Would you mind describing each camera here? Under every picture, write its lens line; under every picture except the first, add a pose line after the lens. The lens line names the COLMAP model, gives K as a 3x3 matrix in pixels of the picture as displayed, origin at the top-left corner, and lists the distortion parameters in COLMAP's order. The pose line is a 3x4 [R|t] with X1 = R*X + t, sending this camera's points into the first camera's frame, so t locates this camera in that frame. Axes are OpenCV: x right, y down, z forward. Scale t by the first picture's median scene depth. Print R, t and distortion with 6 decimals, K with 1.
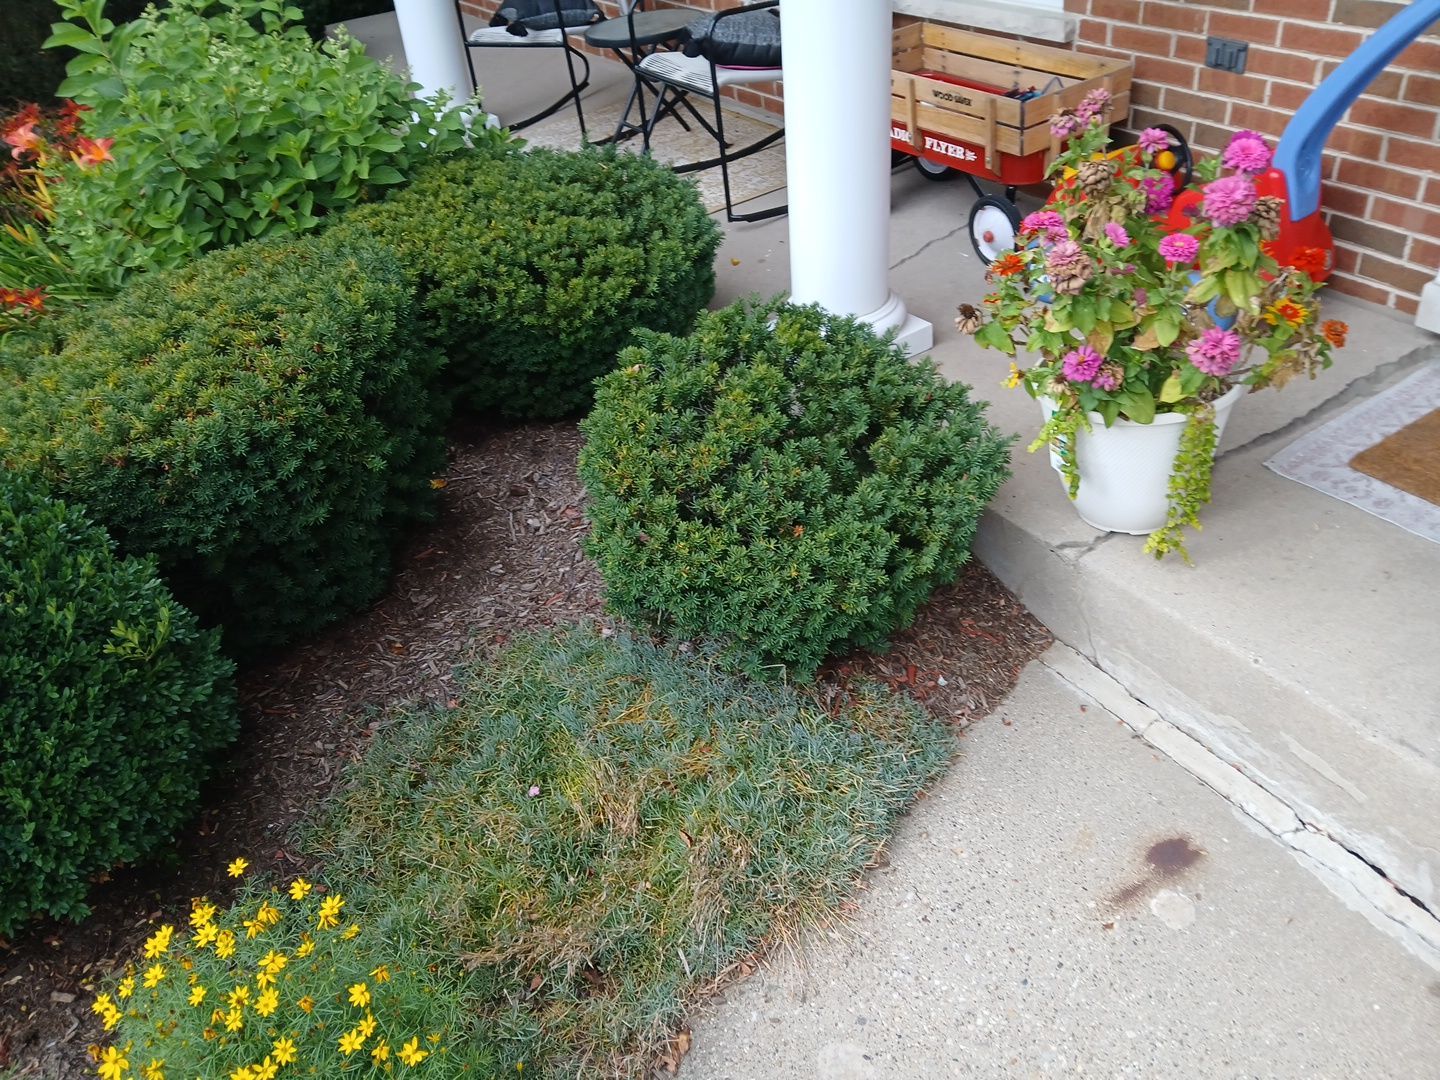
lens RADIAL K [[1131.6, 0, 720.0], [0, 1131.6, 540.0], [0, 0, 1]] dist [0.091776, -0.164207]
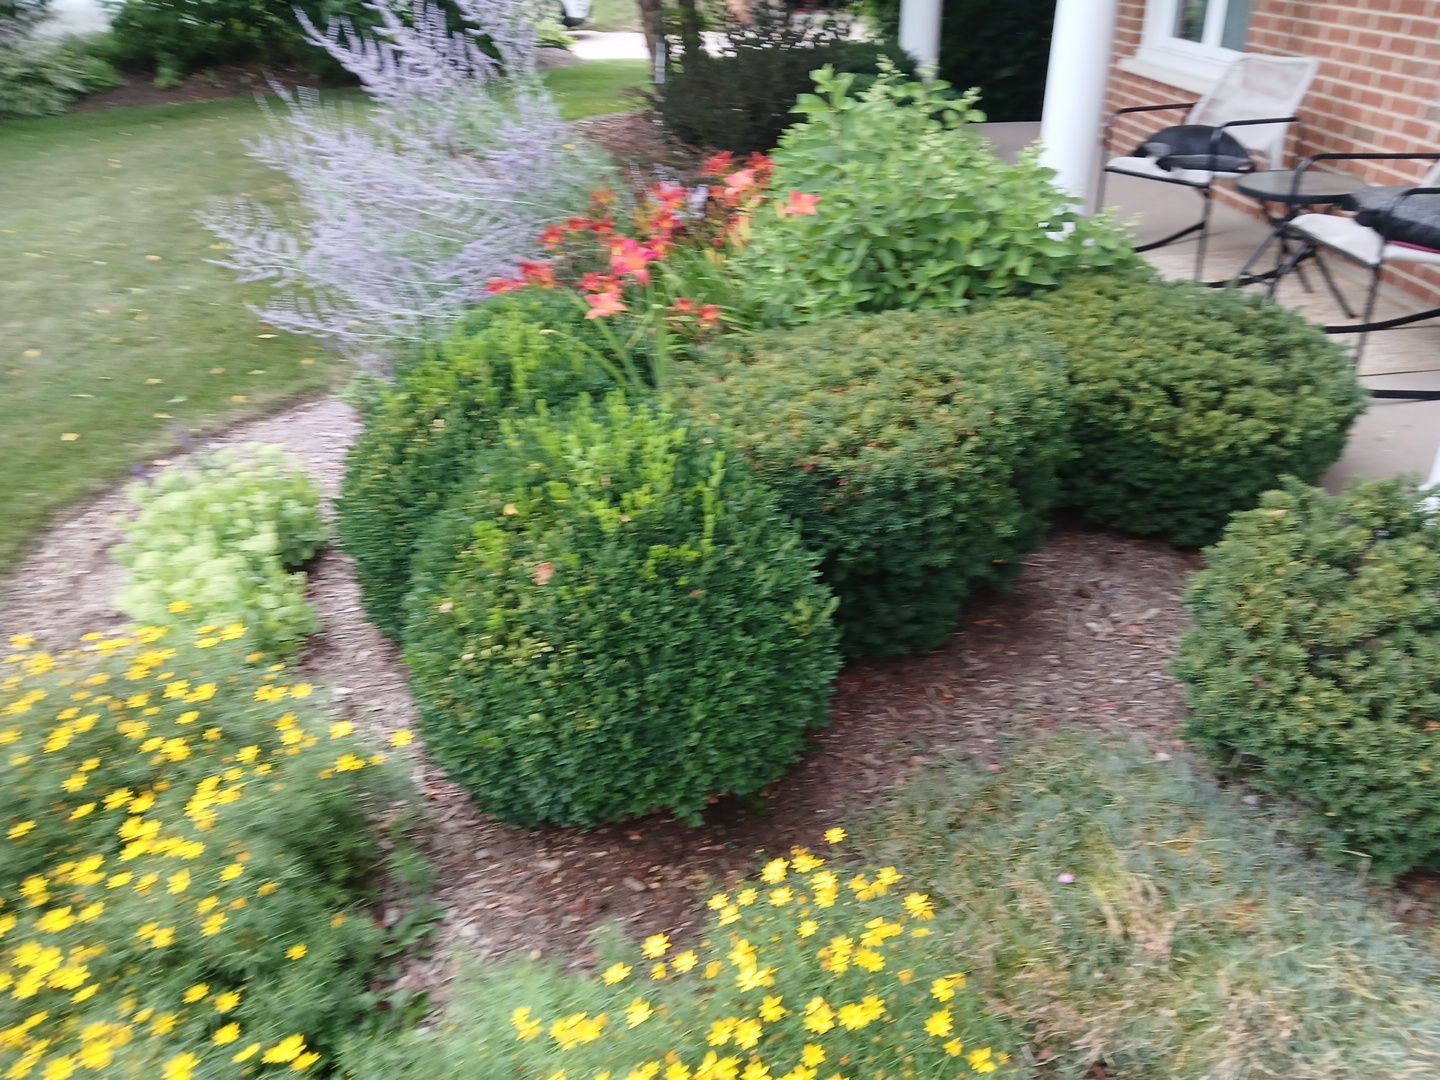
lens RADIAL K [[1131.6, 0, 720.0], [0, 1131.6, 540.0], [0, 0, 1]] dist [0.091776, -0.164207]
pose [[0.888645, 0.291197, -0.354279, -0.145316], [-0.319513, 0.947307, -0.022810, 0.049361], [0.328969, 0.133466, 0.934862, -0.092952]]
